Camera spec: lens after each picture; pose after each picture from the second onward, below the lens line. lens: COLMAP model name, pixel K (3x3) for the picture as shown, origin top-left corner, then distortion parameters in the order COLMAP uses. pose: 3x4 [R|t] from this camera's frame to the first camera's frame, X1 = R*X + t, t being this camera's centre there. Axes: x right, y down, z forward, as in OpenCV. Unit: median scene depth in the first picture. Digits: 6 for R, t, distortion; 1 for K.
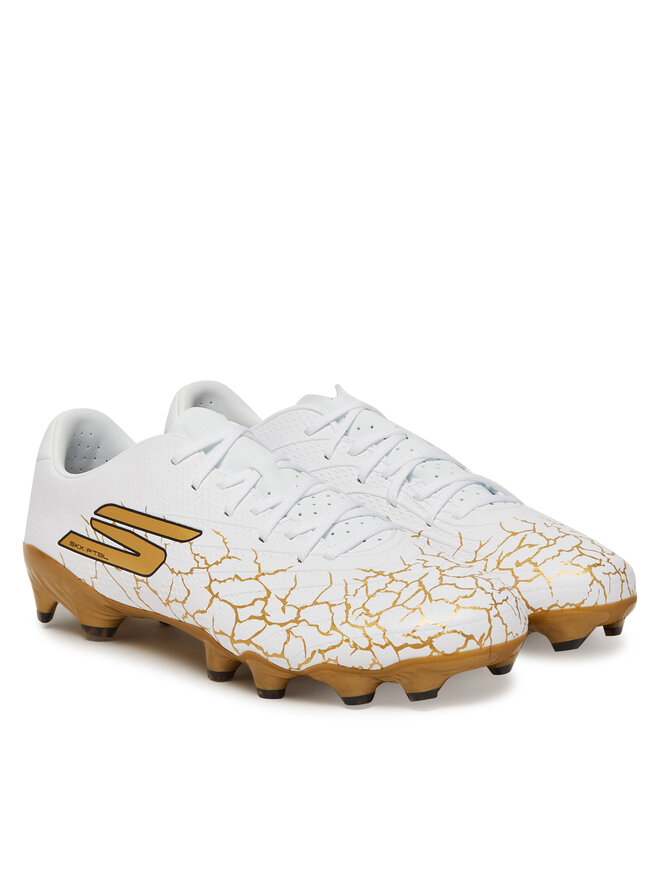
lens RADIAL K [[1867.5, 0, 330.0], [0, 1867.5, 440.0], [0, 0, 1]] dist [-0.012903, -0.024117]
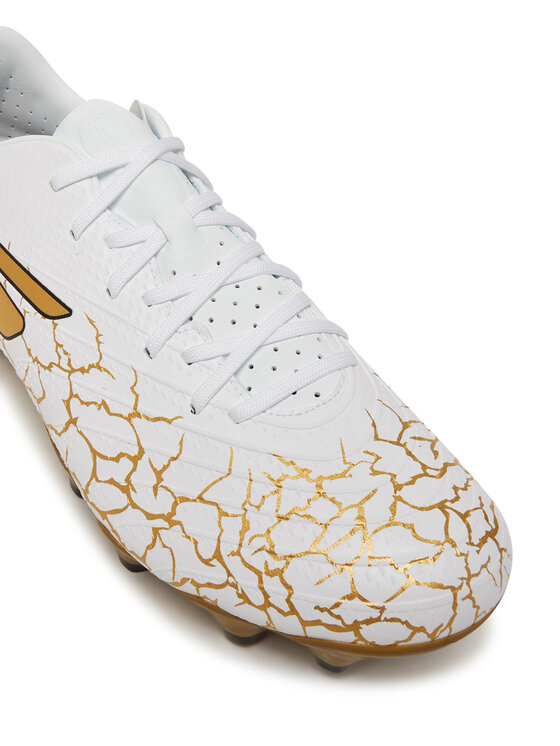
lens RADIAL K [[1184.3, 0, 280.0], [0, 1184.3, 373.0], [0, 0, 1]] dist [-0.012427, 0.020438]
pose [[0.986905, 0.161052, -0.008955, 0.016522], [-0.144118, 0.905347, 0.399471, -0.125190], [0.072443, -0.392949, 0.916702, 0.632304]]
